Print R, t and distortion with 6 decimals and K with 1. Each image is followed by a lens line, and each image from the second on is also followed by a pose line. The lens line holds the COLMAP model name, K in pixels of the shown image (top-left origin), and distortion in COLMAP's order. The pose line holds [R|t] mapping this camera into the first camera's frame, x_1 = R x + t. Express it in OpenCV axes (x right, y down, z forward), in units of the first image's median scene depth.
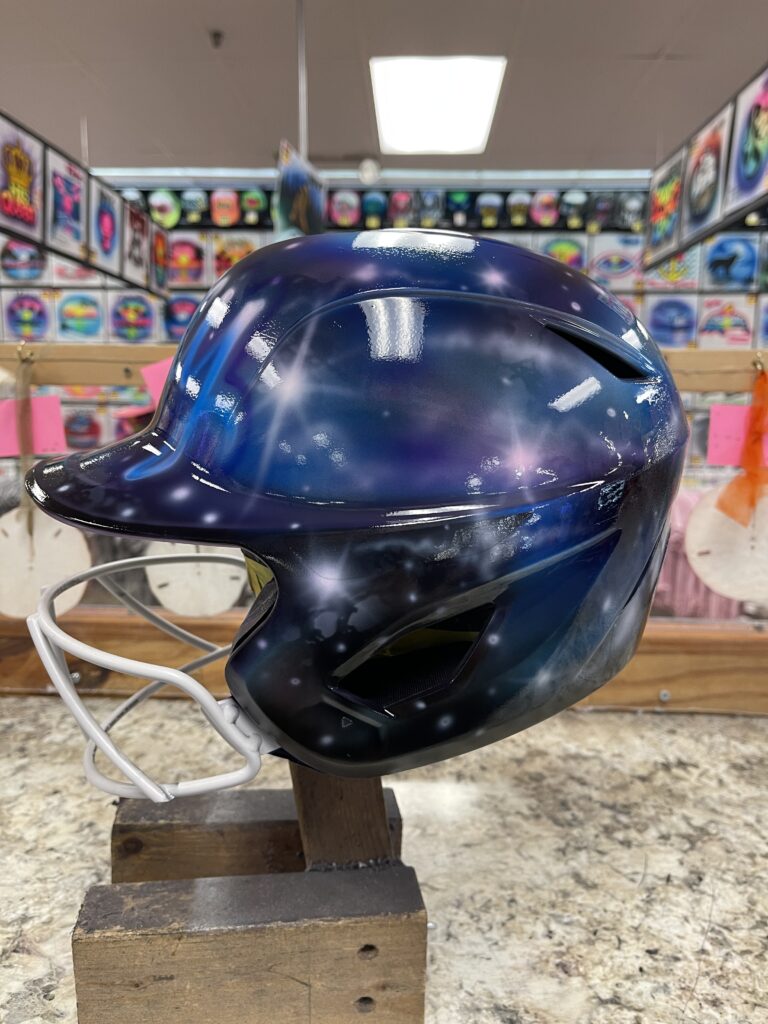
lens RADIAL K [[784.0, 0, 387.1], [0, 784.0, 508.8], [0, 0, 1]] dist [0.059785, -0.104103]
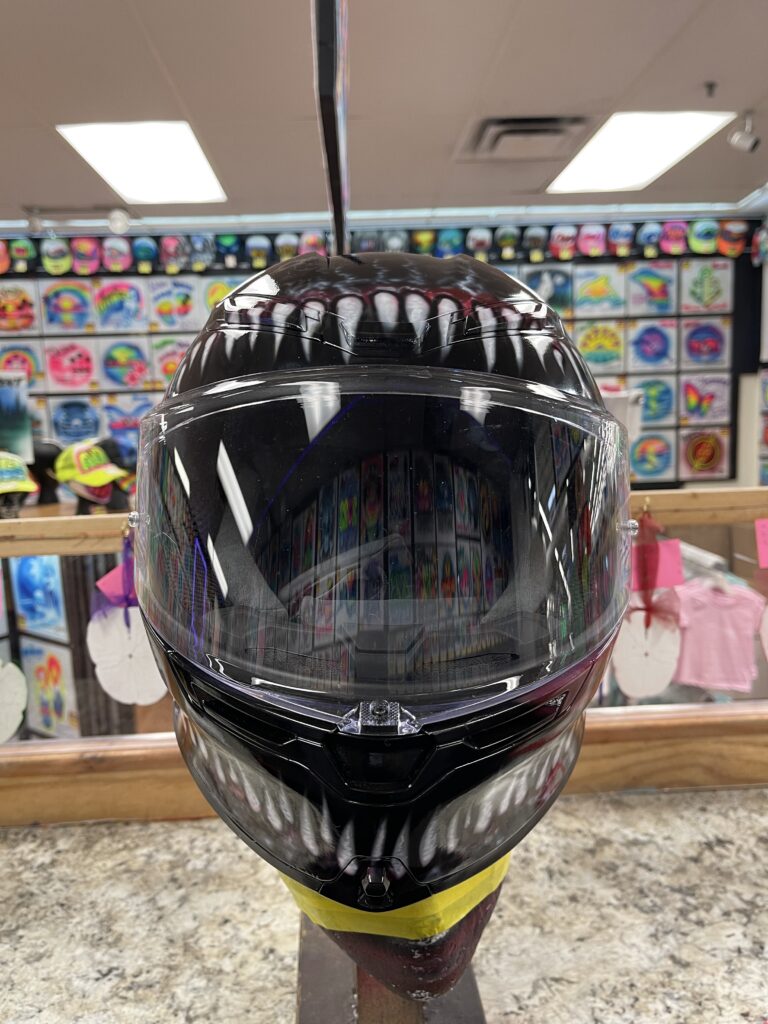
lens RADIAL K [[776.0, 0, 378.1], [0, 776.0, 516.6], [0, 0, 1]] dist [0.077439, -0.125253]
pose [[0.995098, -0.059491, 0.079004, -0.263300], [0.059910, 0.998199, -0.002943, -0.247998], [-0.078687, 0.007662, 0.996870, -0.215874]]
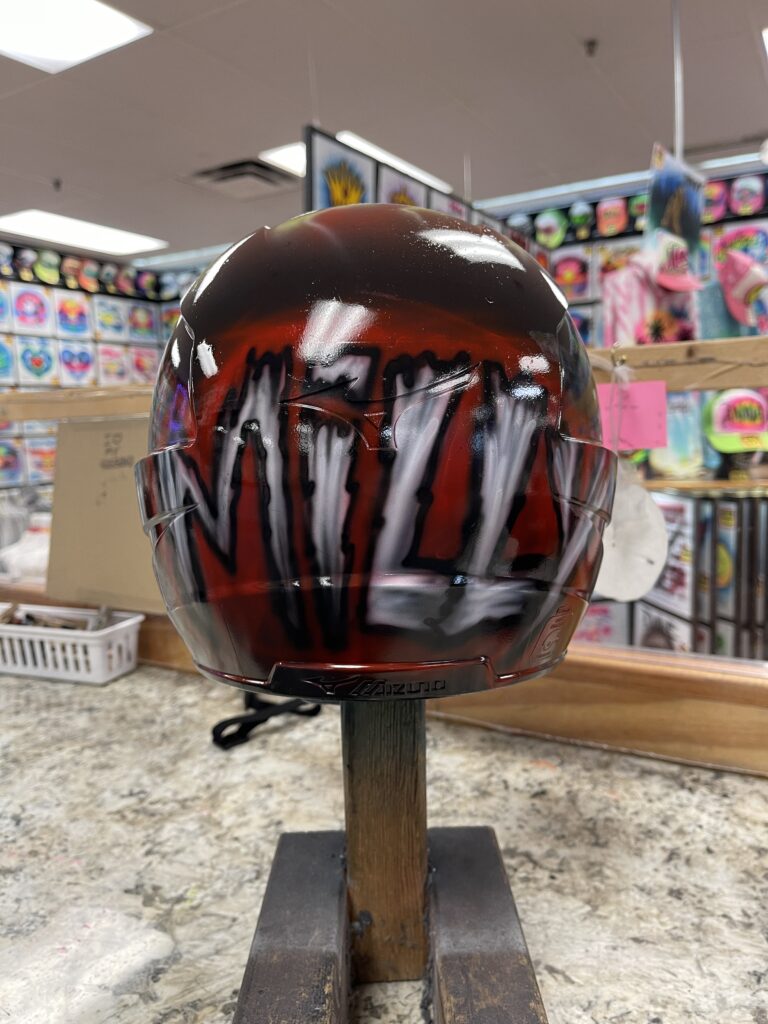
lens RADIAL K [[784.0, 0, 384.5], [0, 784.0, 517.7], [0, 0, 1]] dist [0.059785, -0.104103]
pose [[0.878923, 0.016093, -0.476692, 0.241749], [-0.020008, 0.999795, -0.003137, -0.008134], [0.476544, 0.012295, 0.879065, 0.131905]]
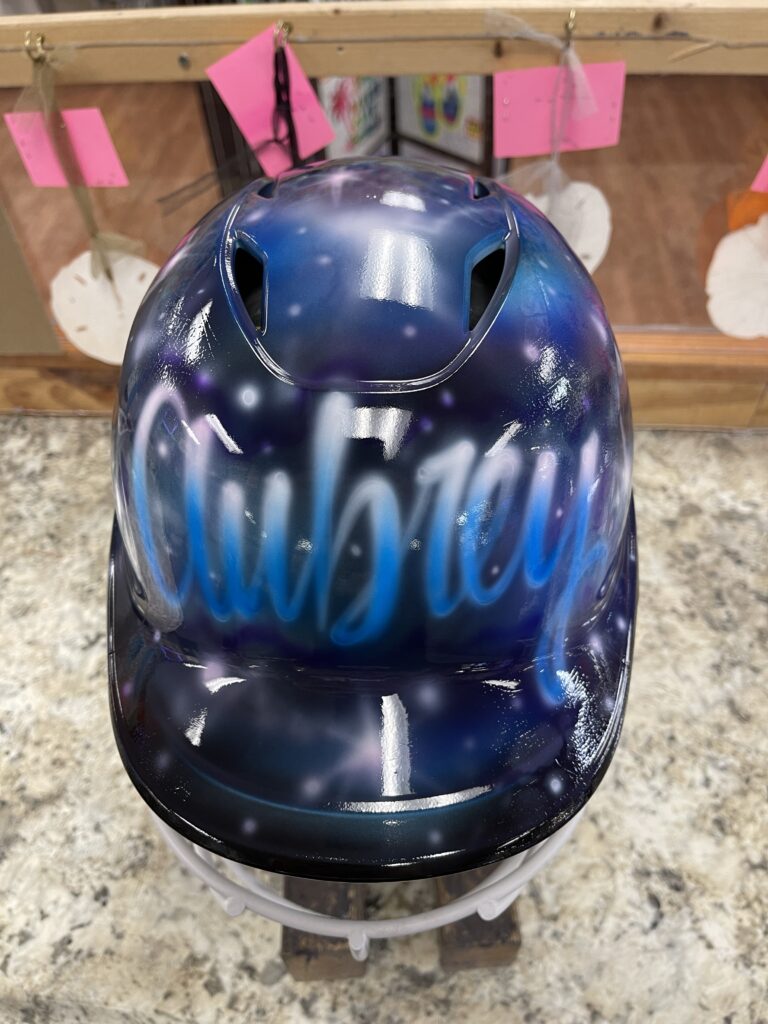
lens RADIAL K [[784.0, 0, 383.0], [0, 784.0, 514.8], [0, 0, 1]] dist [0.059785, -0.104103]
pose [[0.997168, -0.007514, -0.074825, -0.137219], [0.055764, 0.741442, 0.668696, -0.427330], [0.050454, -0.670975, 0.739762, 0.306129]]
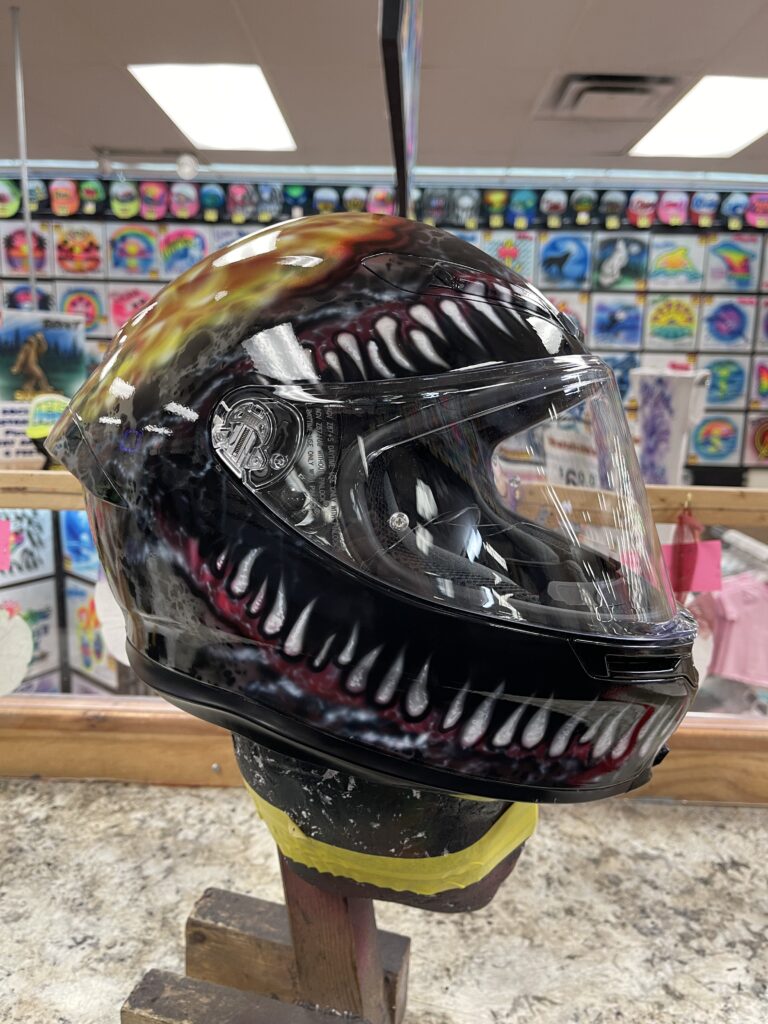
lens RADIAL K [[776.0, 0, 382.7], [0, 776.0, 517.7], [0, 0, 1]] dist [0.077439, -0.125253]
pose [[0.999844, 0.008150, 0.015689, -0.195972], [-0.008845, 0.998957, 0.044788, -0.272353], [-0.015308, -0.044919, 0.998873, -0.143958]]
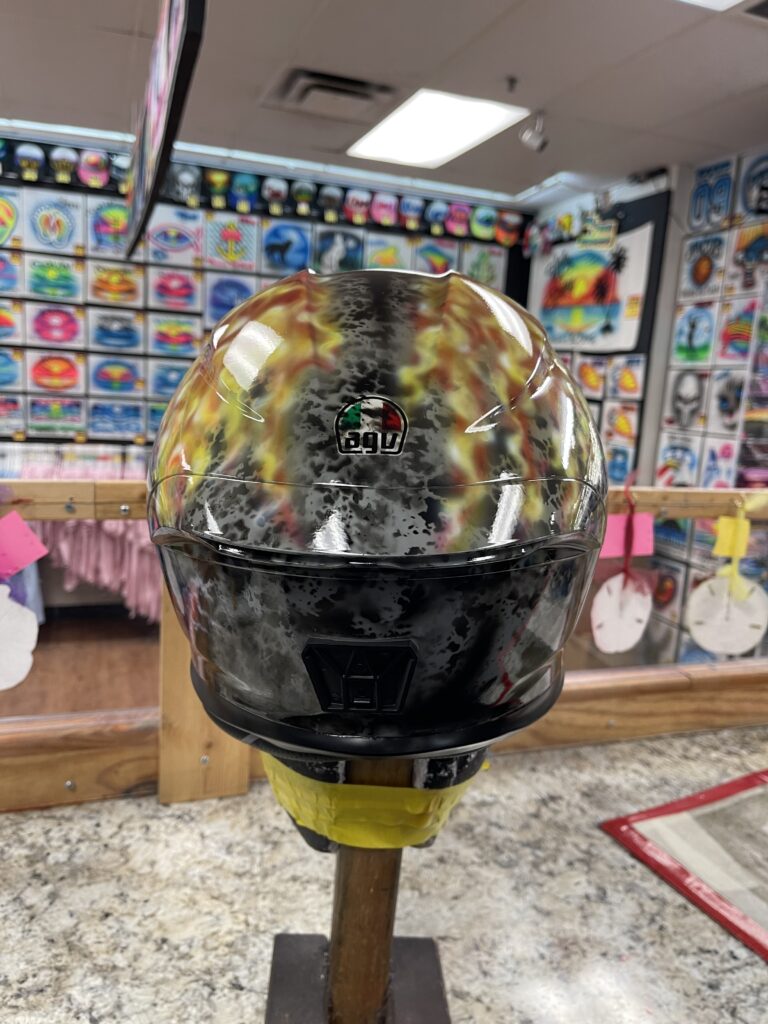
lens RADIAL K [[776.0, 0, 376.6], [0, 776.0, 518.1], [0, 0, 1]] dist [0.077439, -0.125253]
pose [[0.930854, -0.022572, 0.364692, -0.485437], [-0.002136, 0.997737, 0.067205, -0.312211], [-0.365384, -0.063337, 0.928700, -0.175866]]
